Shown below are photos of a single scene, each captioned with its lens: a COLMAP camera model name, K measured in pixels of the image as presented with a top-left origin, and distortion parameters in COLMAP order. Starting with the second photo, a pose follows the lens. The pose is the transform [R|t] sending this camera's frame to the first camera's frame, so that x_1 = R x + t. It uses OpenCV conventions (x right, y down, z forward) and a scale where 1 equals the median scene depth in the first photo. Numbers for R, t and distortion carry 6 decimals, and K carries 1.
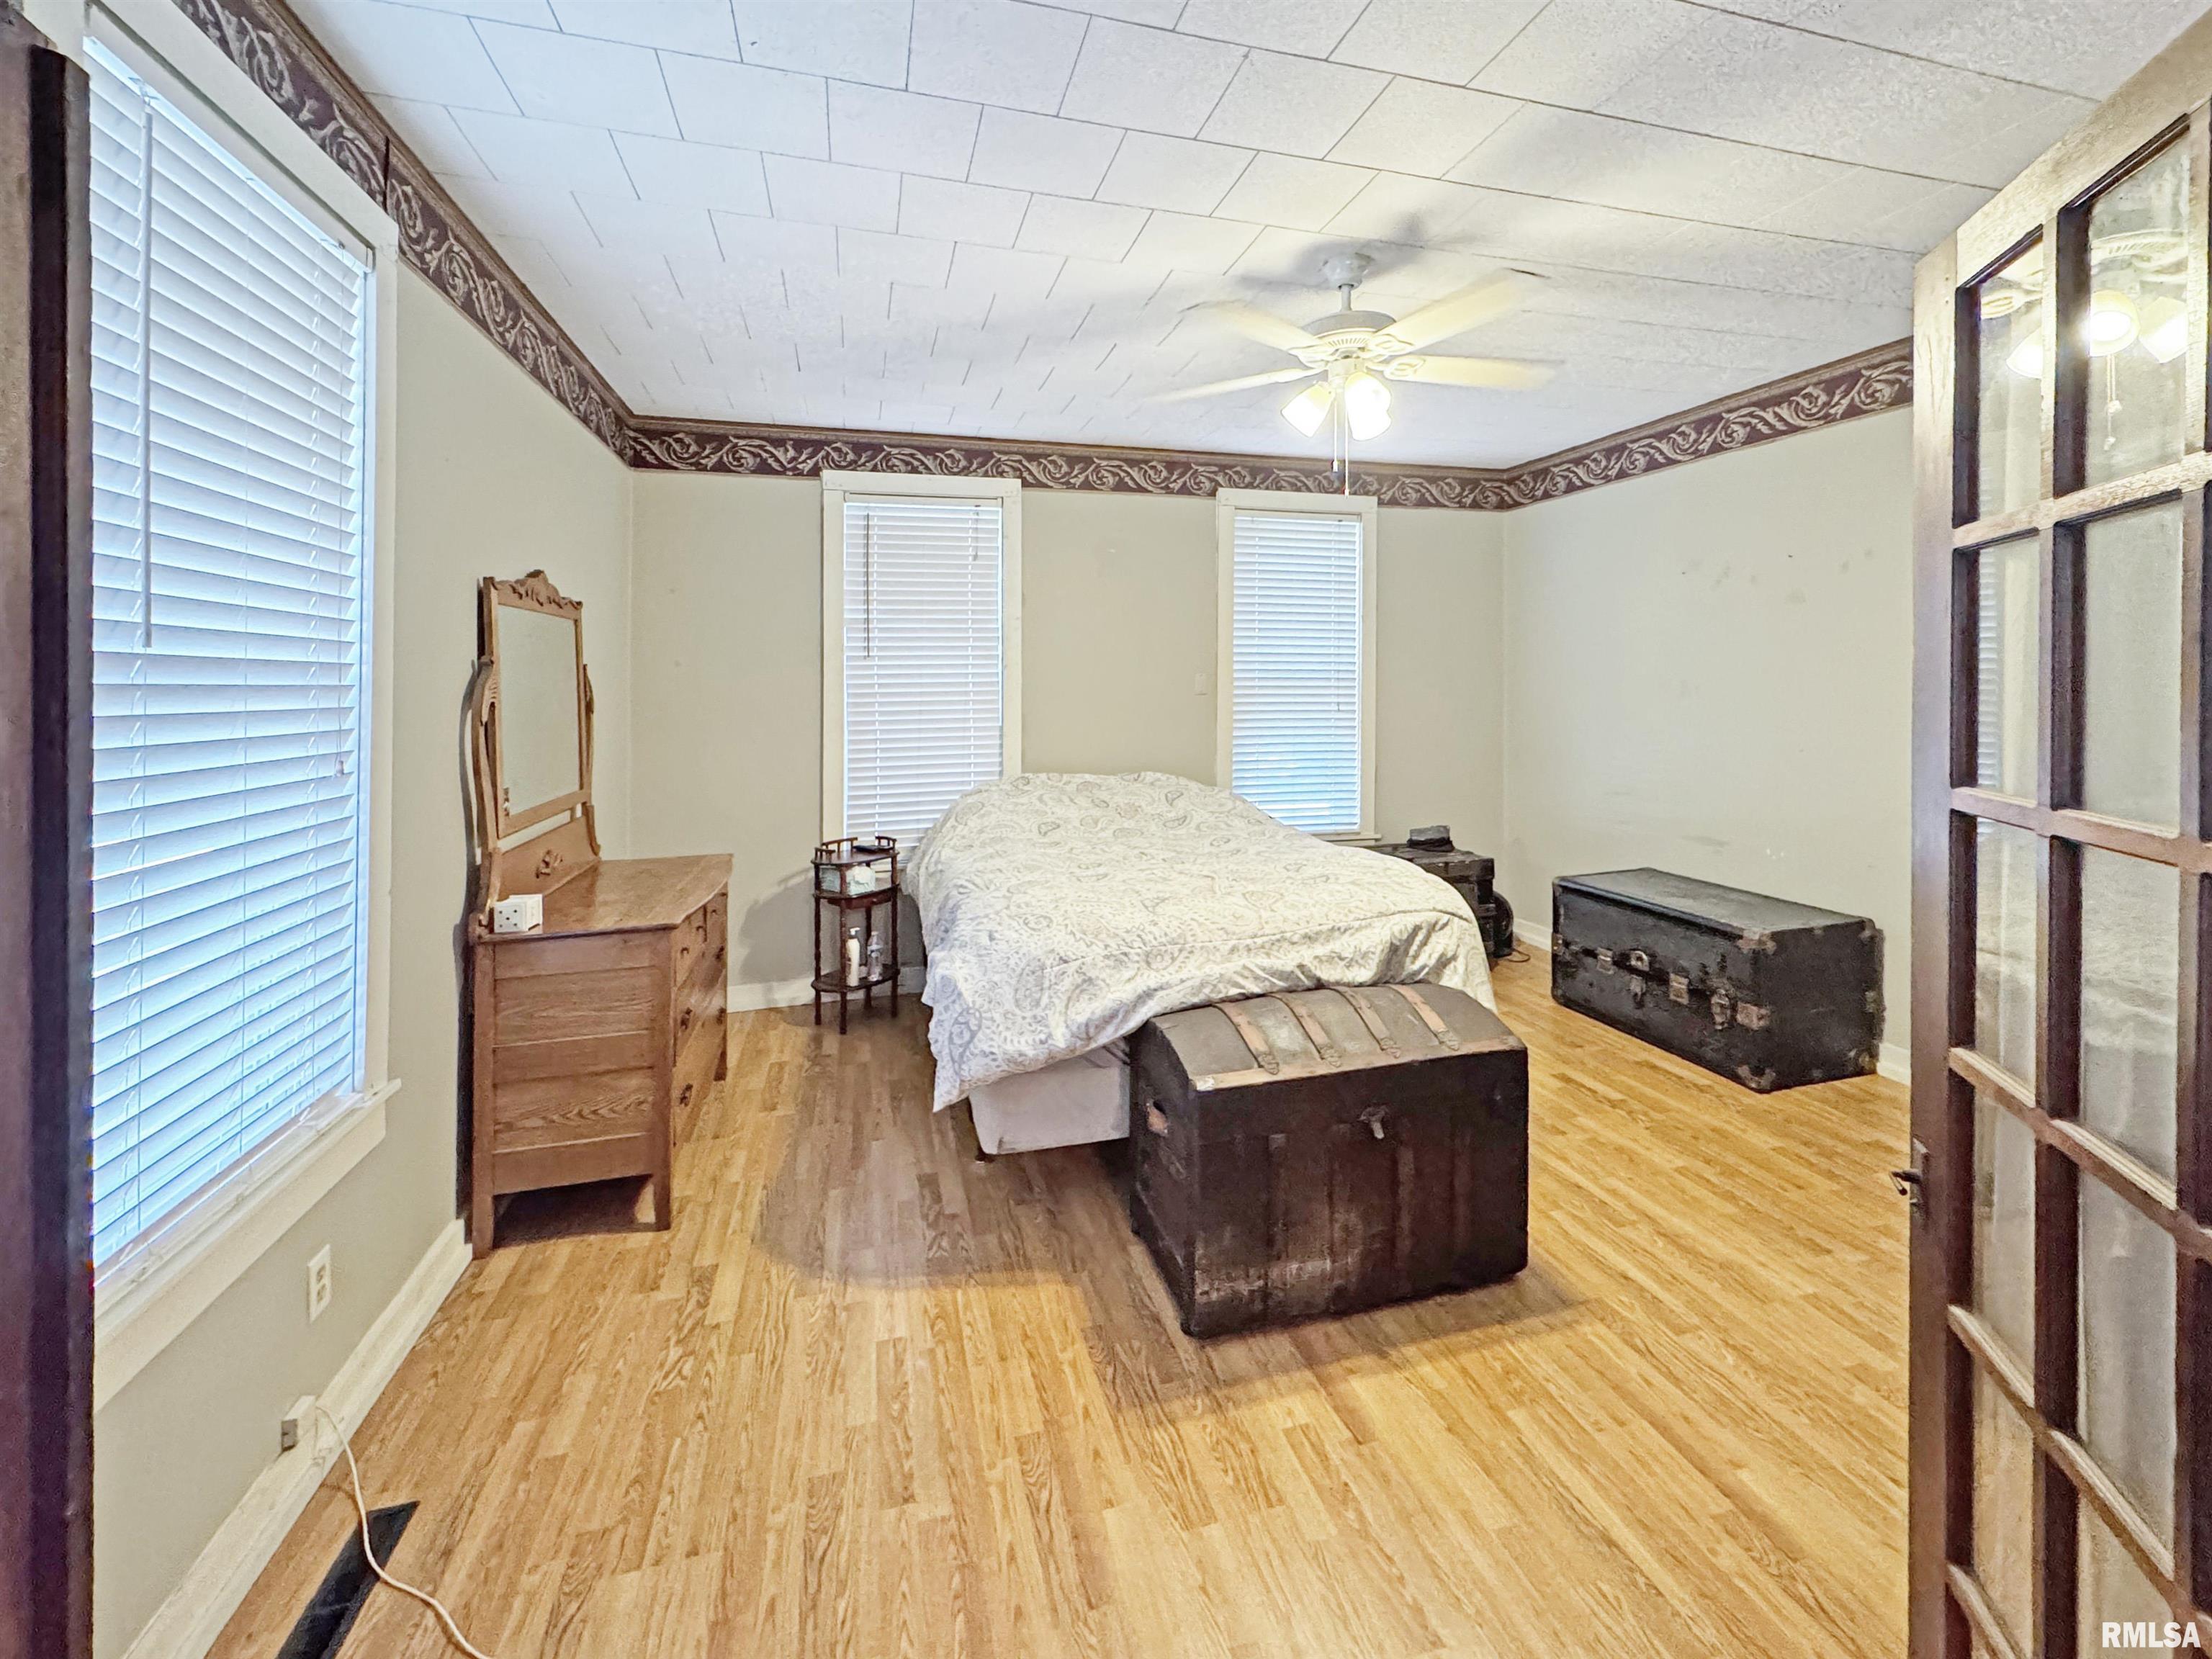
lens RADIAL K [[913.9, 0, 1106.0], [0, 913.9, 829.5], [0, 0, 1]] dist [-0.000719, -0.000229]
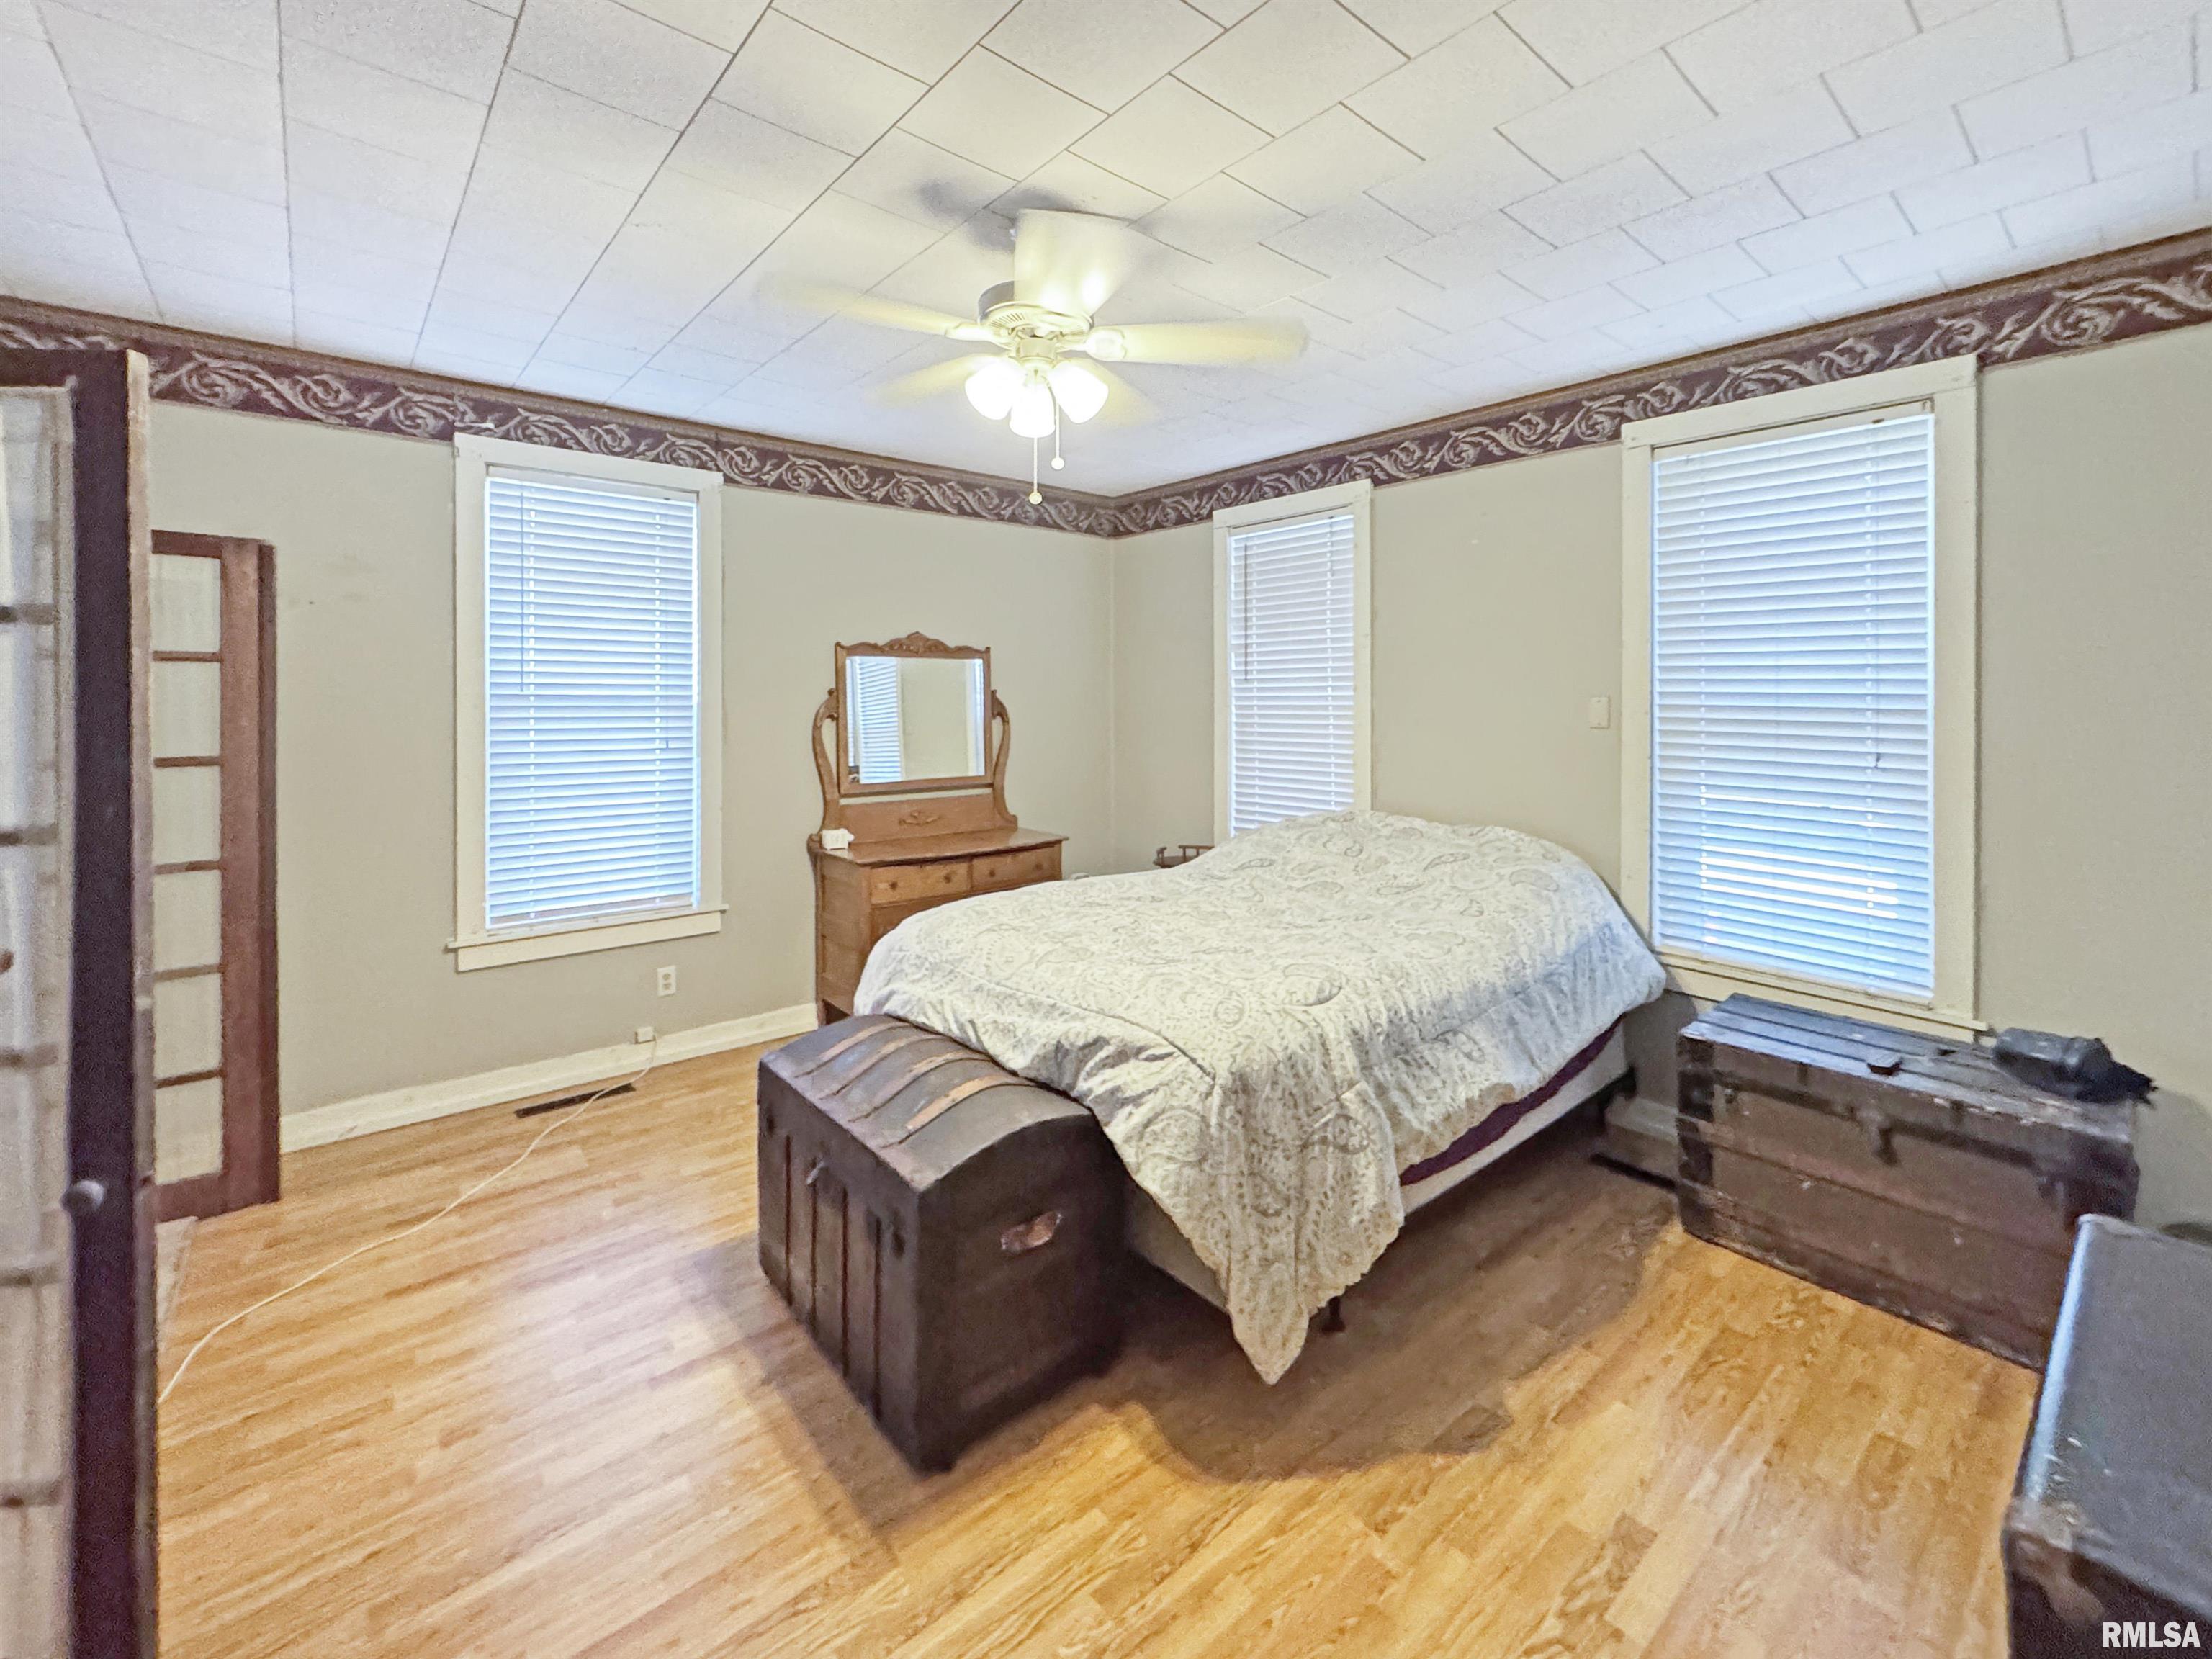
lens RADIAL K [[921.8, 0, 1106.0], [0, 921.8, 829.5], [0, 0, 1]] dist [0.004259, -0.000017]
pose [[0.428365, 0.138511, -0.892927, 0.653722], [-0.146789, 0.985723, 0.082486, -0.085678], [0.891603, 0.095737, 0.442581, 0.415454]]
